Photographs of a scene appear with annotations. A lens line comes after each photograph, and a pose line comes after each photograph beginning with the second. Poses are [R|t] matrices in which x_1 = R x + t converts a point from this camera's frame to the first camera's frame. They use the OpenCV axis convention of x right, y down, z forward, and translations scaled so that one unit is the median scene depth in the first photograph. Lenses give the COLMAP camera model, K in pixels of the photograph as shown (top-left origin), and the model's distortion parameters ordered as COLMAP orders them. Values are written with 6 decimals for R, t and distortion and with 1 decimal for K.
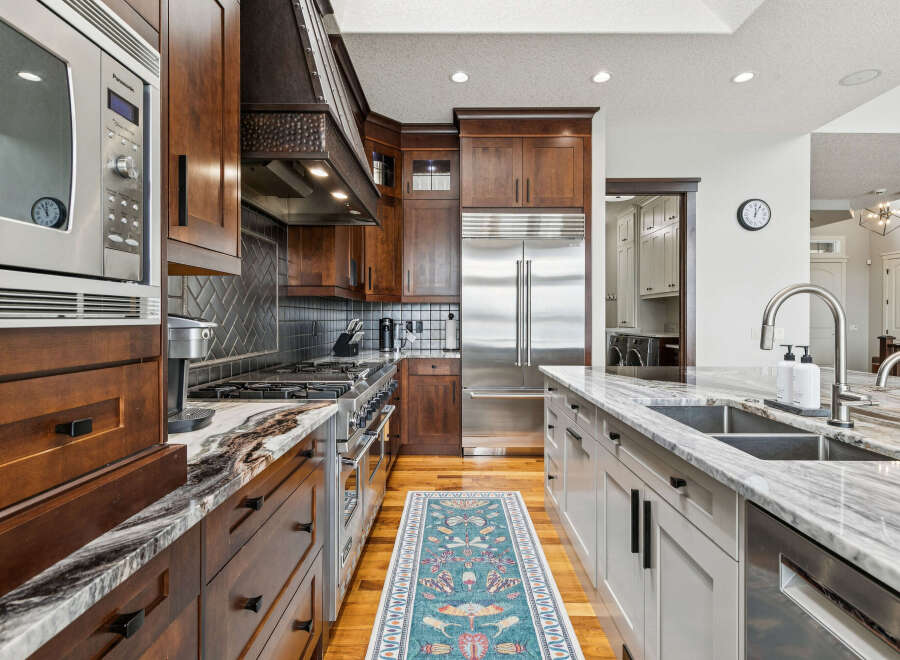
lens RADIAL K [[450.7, 0, 446.6], [0, 450.7, 321.1], [0, 0, 1]] dist [0.001962, -0.000709]
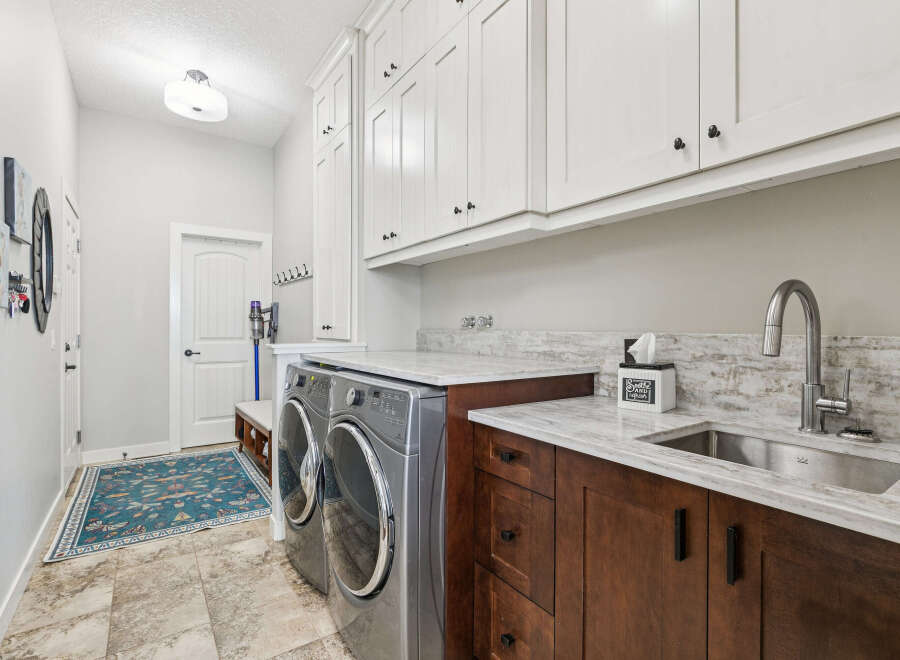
lens RADIAL K [[450.7, 0, 450.3], [0, 450.7, 328.0], [0, 0, 1]] dist [0.001962, -0.000709]
pose [[0.817021, 0.000371, 0.576608, 0.279687], [-0.000558, 1.000000, 0.000148, 0.004083], [-0.576608, -0.000443, 0.817021, 0.675341]]
